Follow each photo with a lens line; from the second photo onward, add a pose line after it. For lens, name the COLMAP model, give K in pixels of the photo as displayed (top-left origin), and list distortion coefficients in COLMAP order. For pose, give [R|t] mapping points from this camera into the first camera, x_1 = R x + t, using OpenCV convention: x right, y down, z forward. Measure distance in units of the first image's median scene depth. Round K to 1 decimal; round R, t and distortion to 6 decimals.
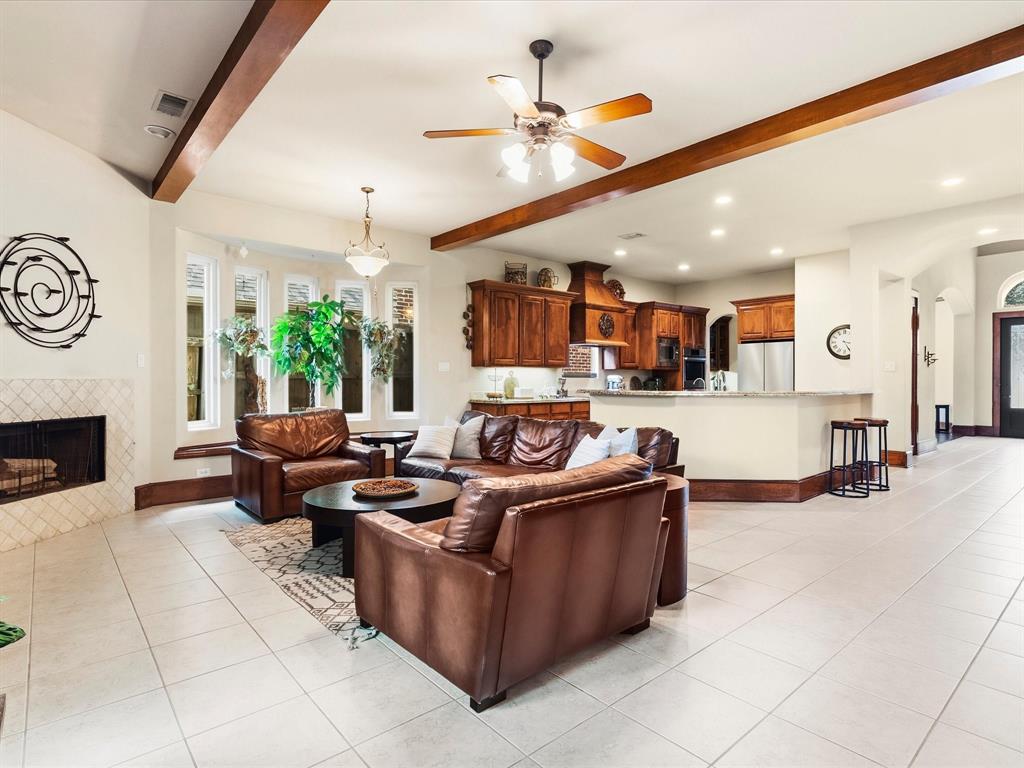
lens RADIAL K [[524.7, 0, 517.1], [0, 524.7, 380.8], [0, 0, 1]] dist [-0.000610, 0.000183]
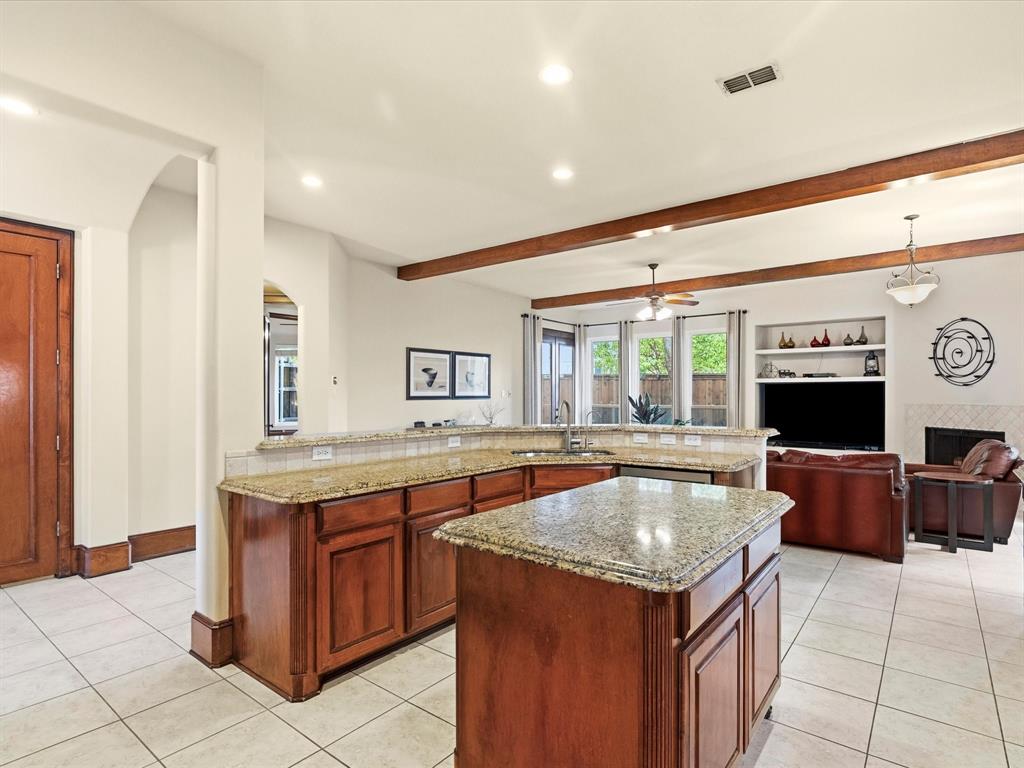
lens RADIAL K [[538.0, 0, 527.5], [0, 538.0, 392.3], [0, 0, 1]] dist [-0.000785, -0.000009]
pose [[-0.974060, -0.000325, -0.226289, 0.814601], [-0.000725, 0.999998, 0.001686, -0.042219], [0.226288, 0.001807, -0.974059, 2.238214]]
